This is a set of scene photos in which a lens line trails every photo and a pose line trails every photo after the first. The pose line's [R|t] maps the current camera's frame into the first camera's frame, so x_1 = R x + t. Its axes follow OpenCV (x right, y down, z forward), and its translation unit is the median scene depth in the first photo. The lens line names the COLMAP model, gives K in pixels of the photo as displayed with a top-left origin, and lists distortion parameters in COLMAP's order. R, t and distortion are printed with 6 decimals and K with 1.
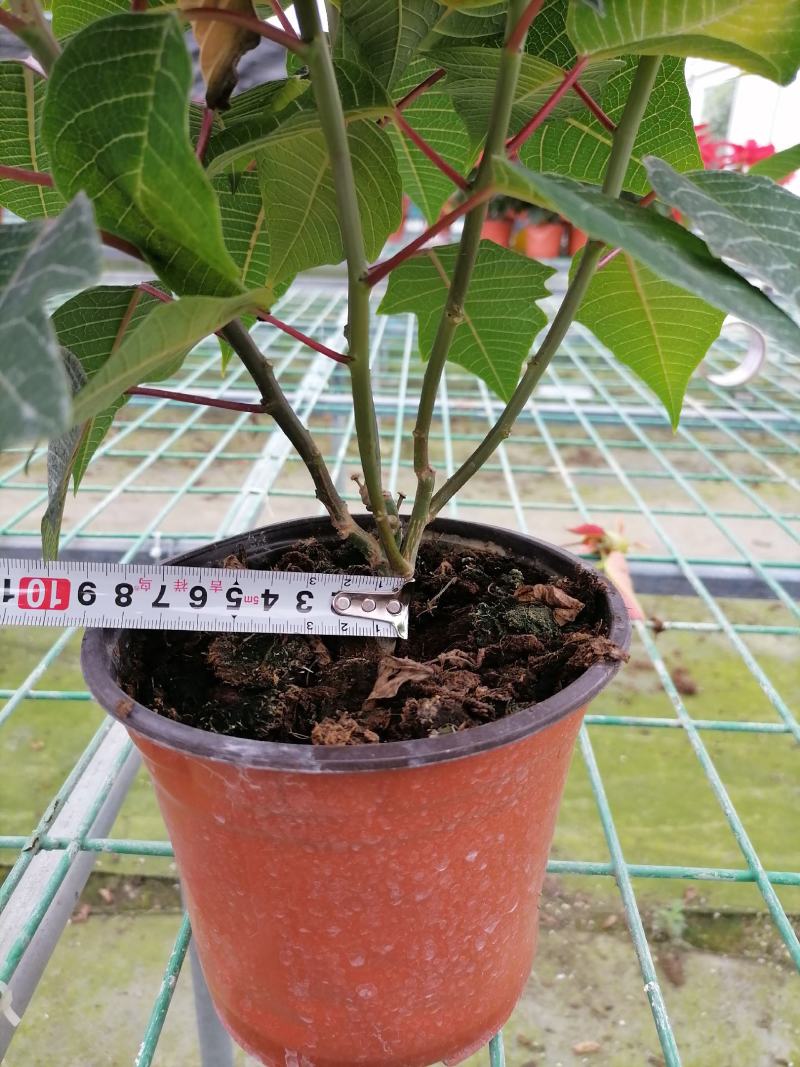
lens RADIAL K [[872.4, 0, 416.1], [0, 872.4, 528.8], [0, 0, 1]] dist [0.007119, 0.003872]
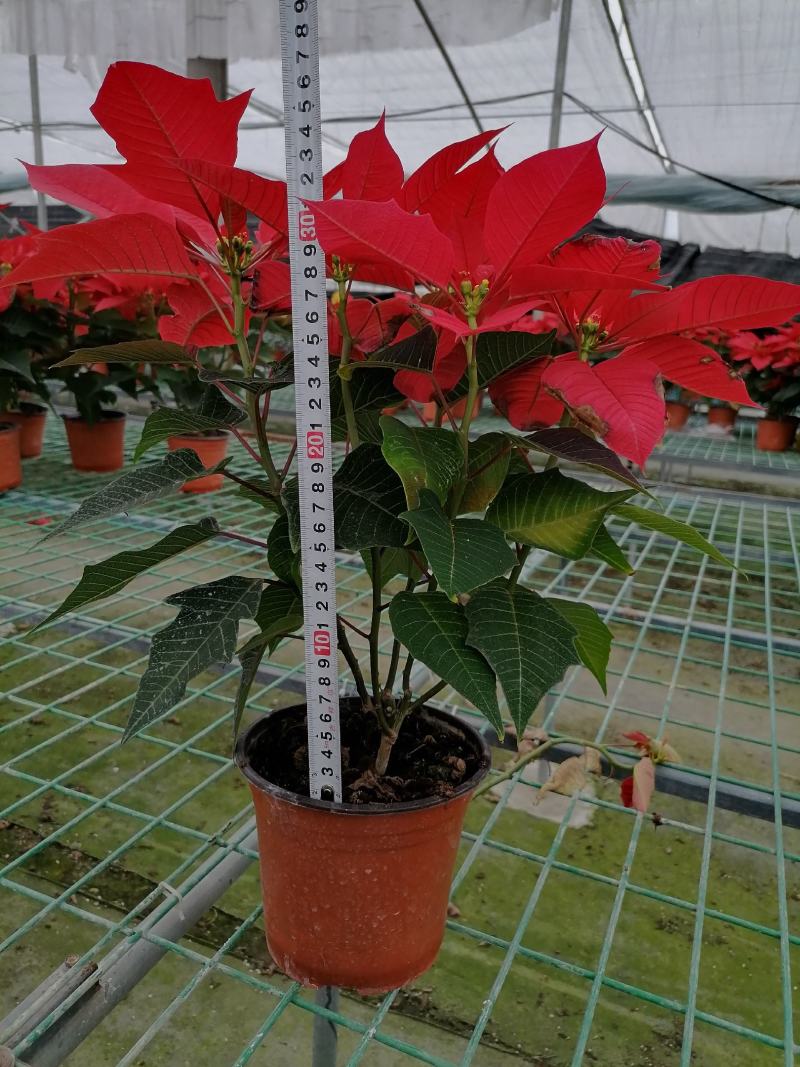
lens RADIAL K [[872.4, 0, 416.1], [0, 872.4, 528.8], [0, 0, 1]] dist [0.007119, 0.003872]
pose [[0.933272, 0.149034, -0.326790, 0.441369], [-0.199636, 0.971600, -0.127036, -0.117001], [0.298577, 0.183799, 0.936520, -0.674444]]
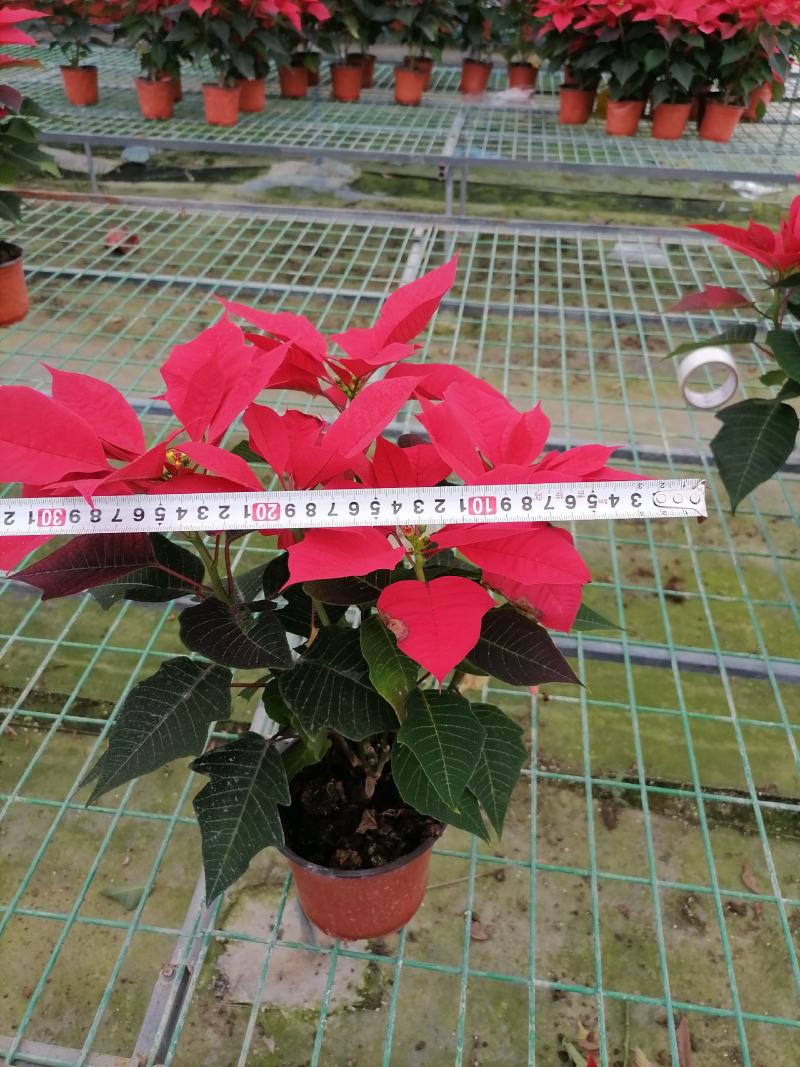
lens RADIAL K [[840.0, 0, 434.2], [0, 840.0, 580.7], [0, 0, 1]] dist [0.061011, 0.001073]
pose [[0.995709, 0.074725, -0.054587, 0.175965], [-0.056247, 0.957109, 0.284215, -0.881728], [0.073483, -0.279925, 0.957205, -0.877288]]
